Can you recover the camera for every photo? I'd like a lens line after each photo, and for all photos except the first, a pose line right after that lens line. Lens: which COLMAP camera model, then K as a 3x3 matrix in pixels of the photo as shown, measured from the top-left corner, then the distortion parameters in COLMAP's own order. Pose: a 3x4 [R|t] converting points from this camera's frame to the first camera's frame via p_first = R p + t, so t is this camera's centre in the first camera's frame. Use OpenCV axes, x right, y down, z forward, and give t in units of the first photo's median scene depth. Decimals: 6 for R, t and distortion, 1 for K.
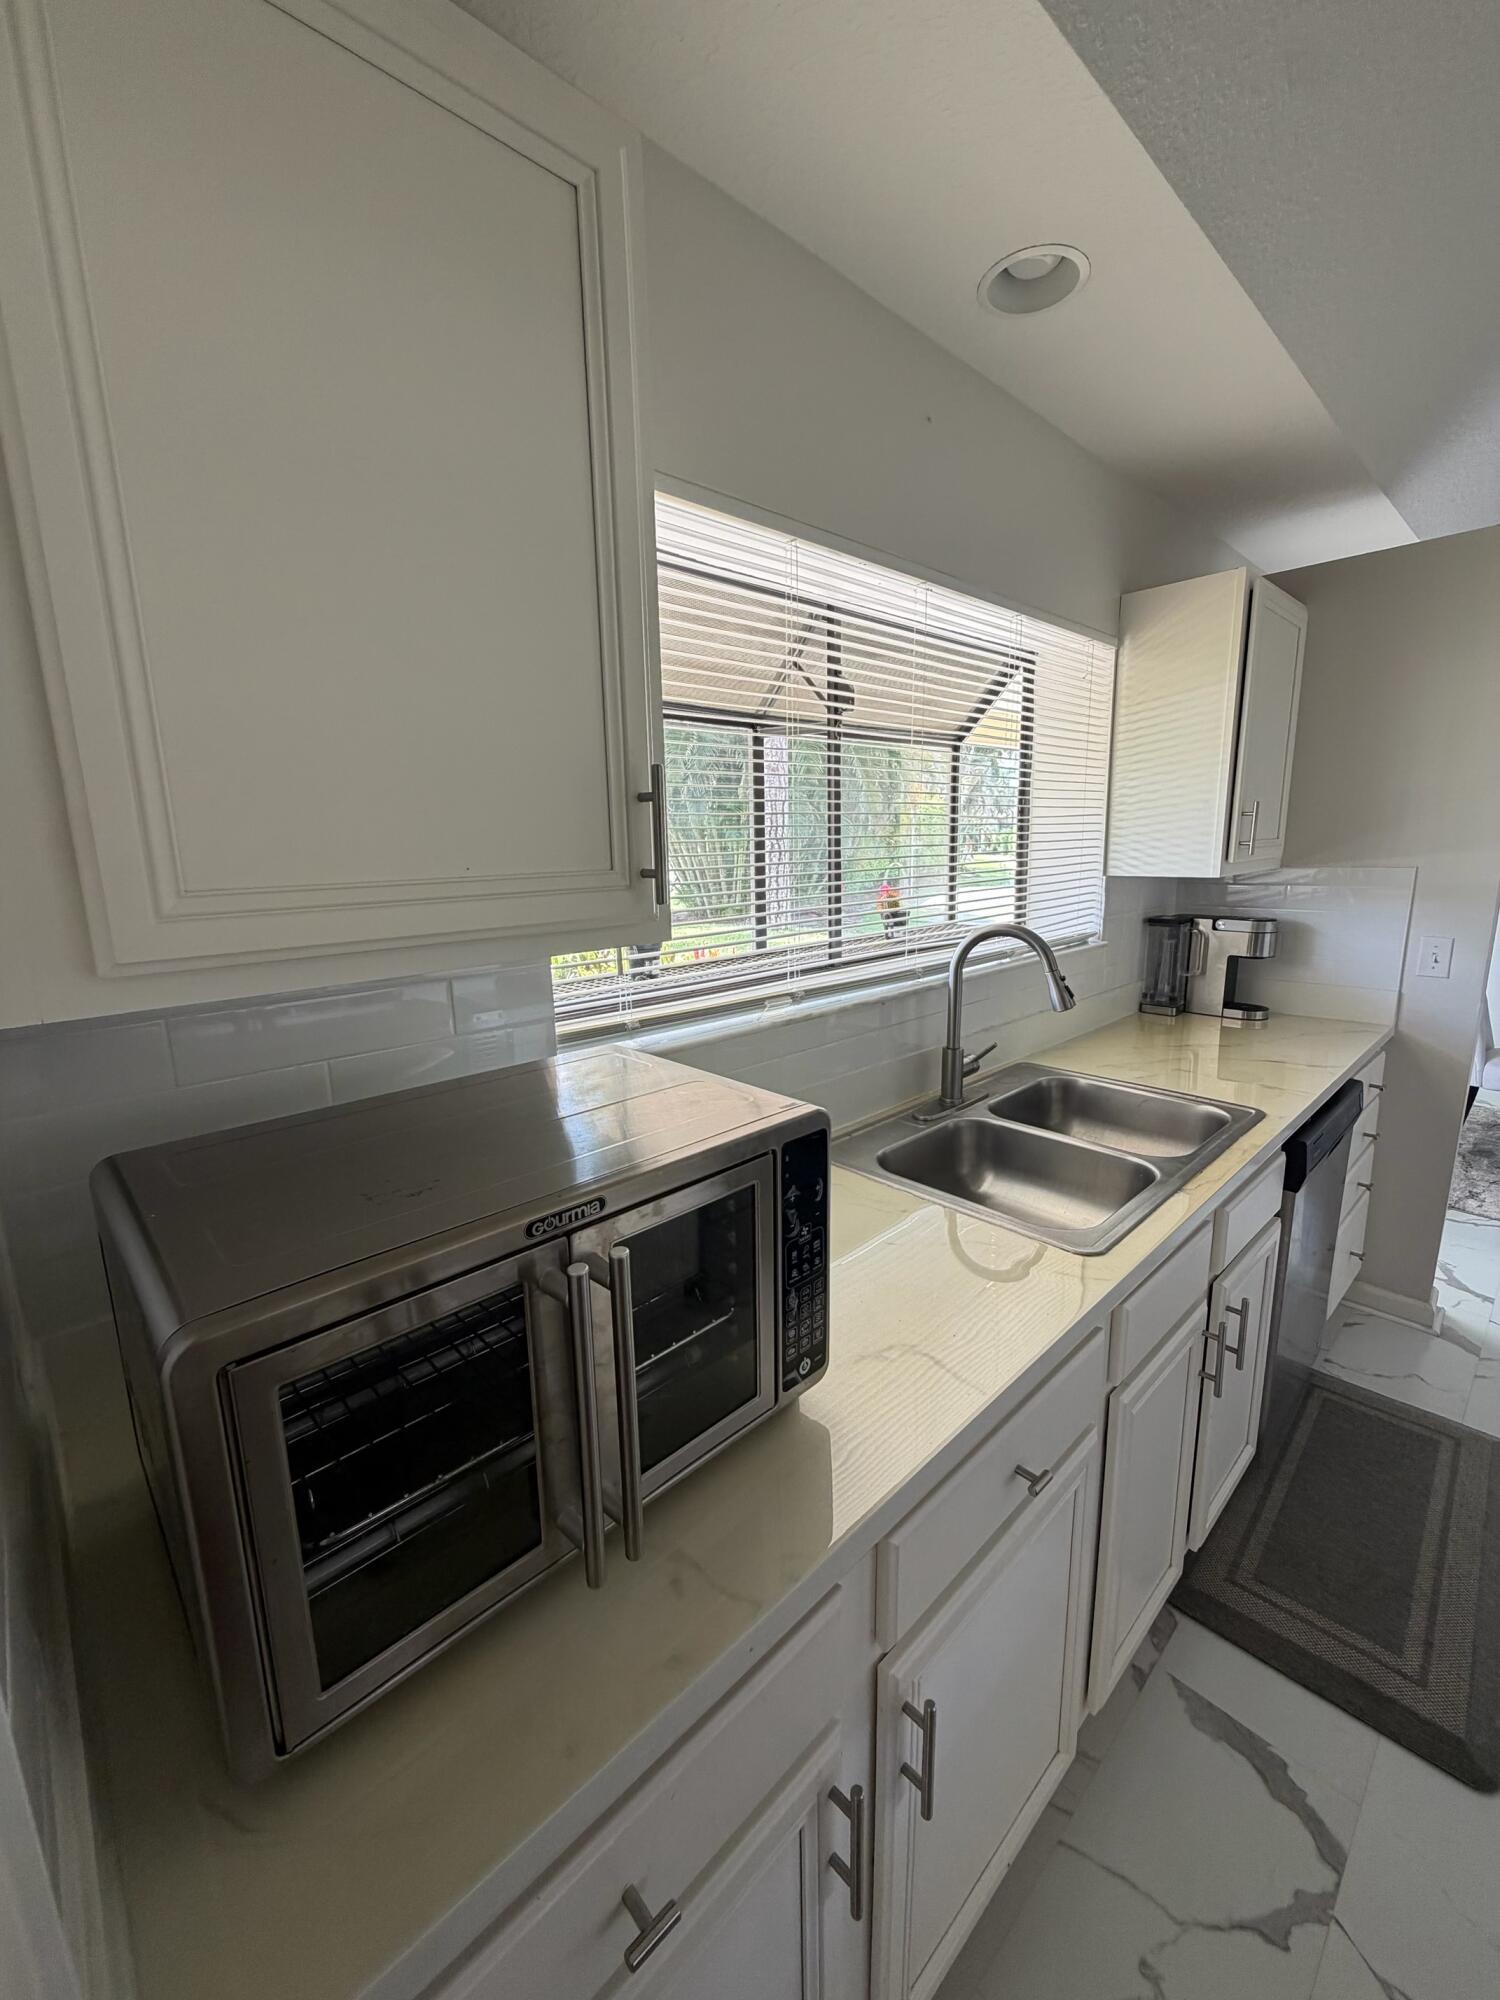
lens RADIAL K [[799.0, 0, 749.6], [0, 799.0, 995.7], [0, 0, 1]] dist [-0.002760, 0.000326]
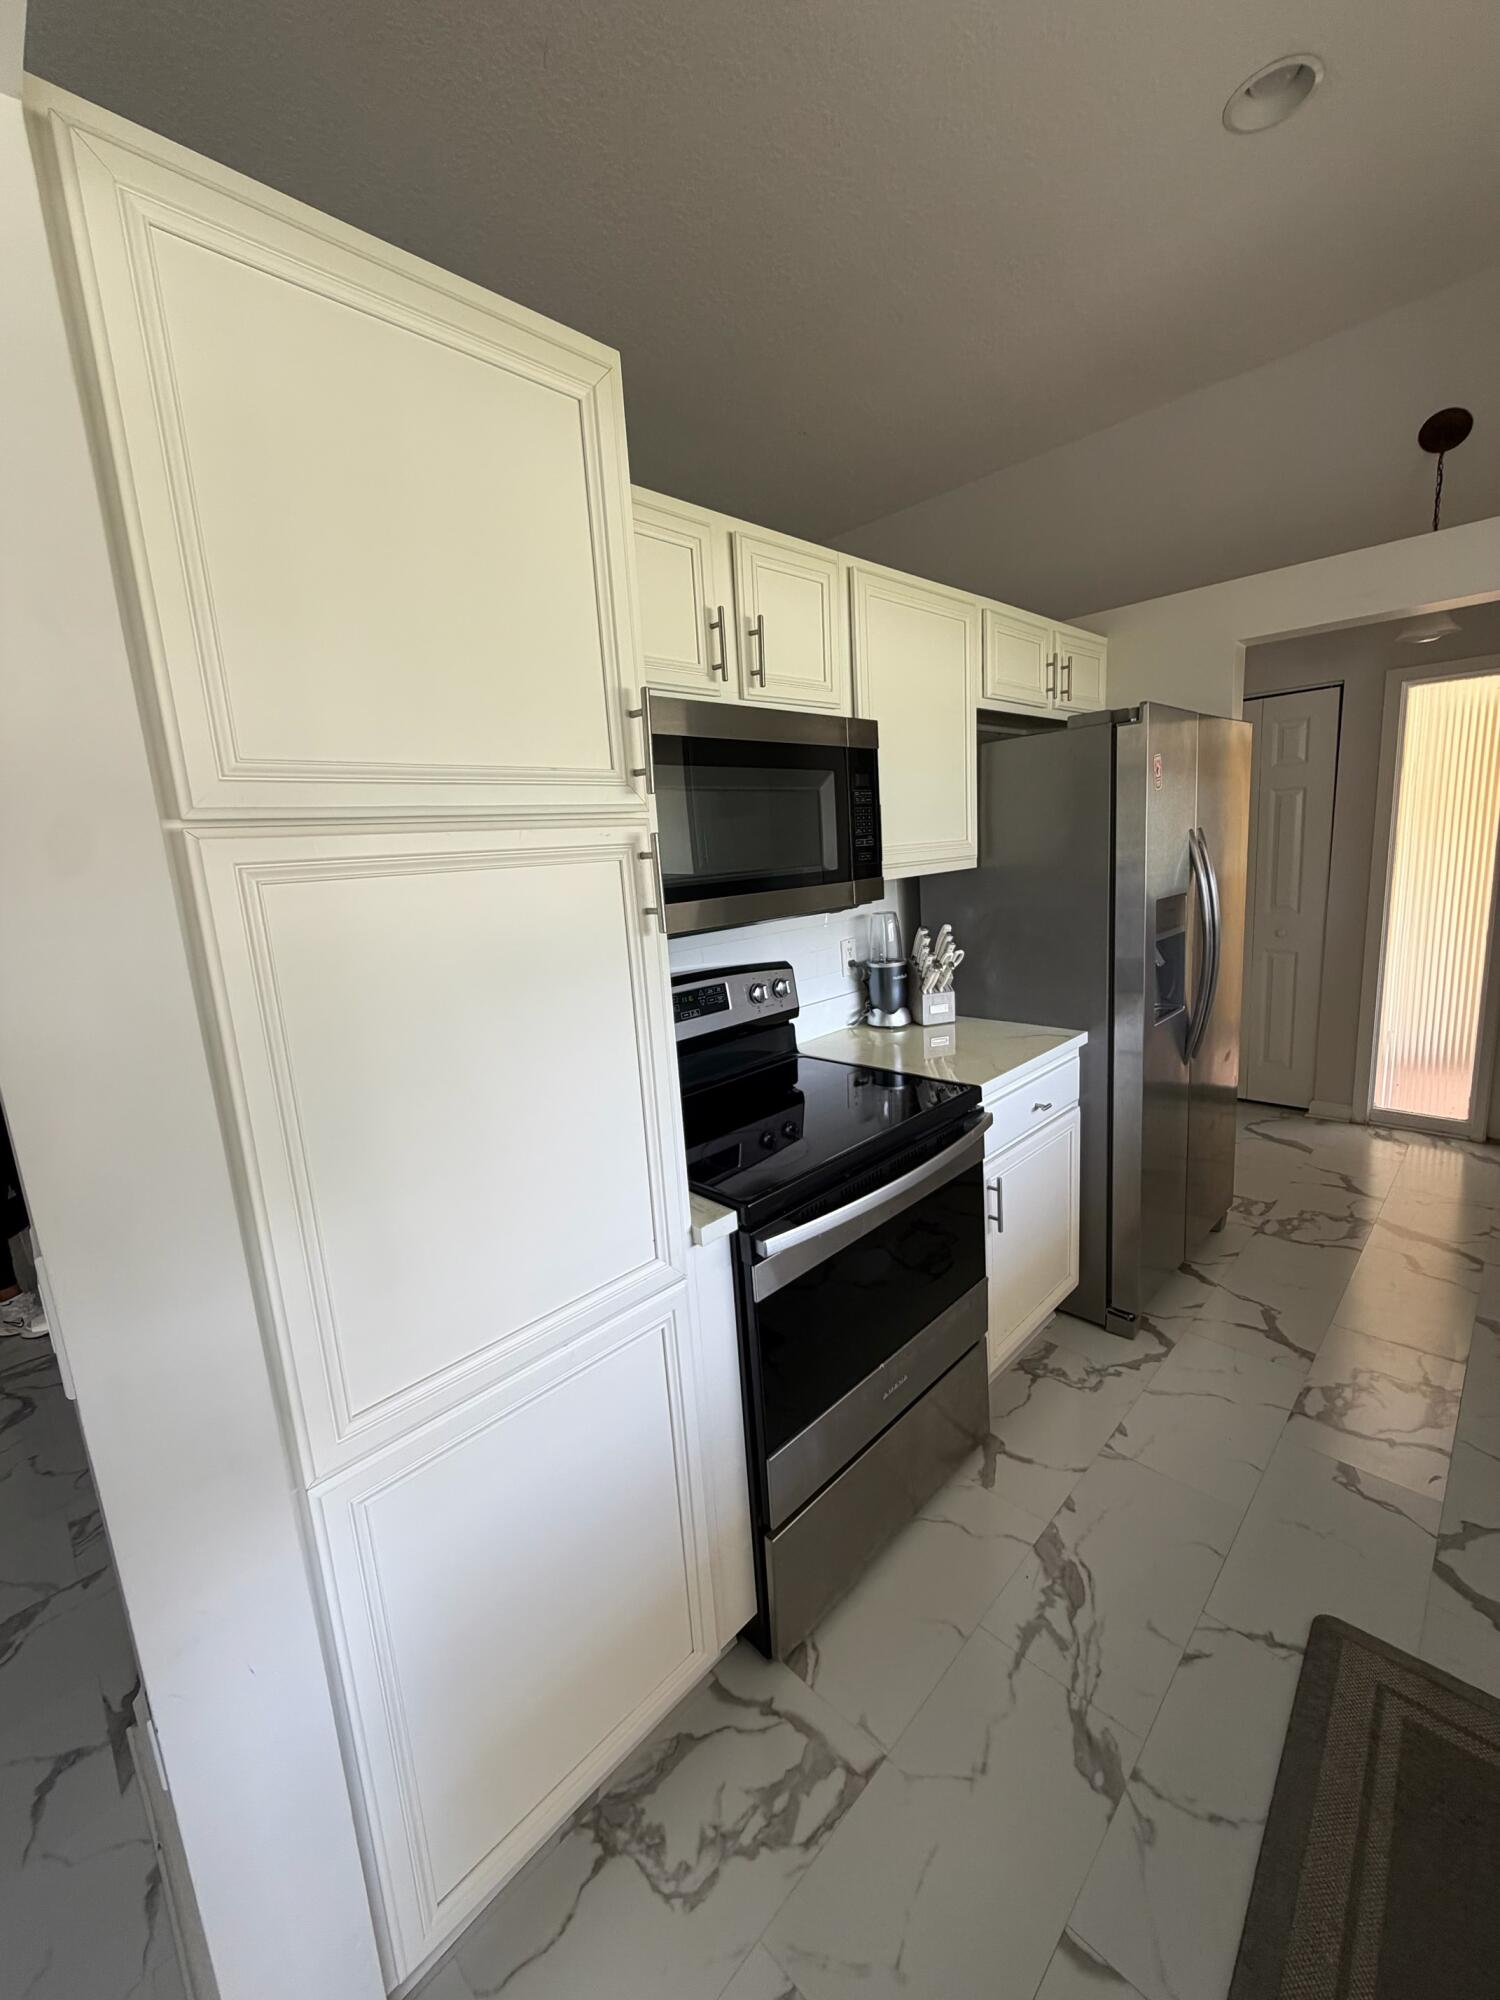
lens RADIAL K [[799.0, 0, 746.7], [0, 799.0, 1005.5], [0, 0, 1]] dist [-0.002760, 0.000326]
pose [[-0.995680, 0.091095, -0.017986, 1.509880], [0.078160, 0.926820, 0.367280, -0.311253], [0.050127, 0.364288, -0.929936, 1.514958]]
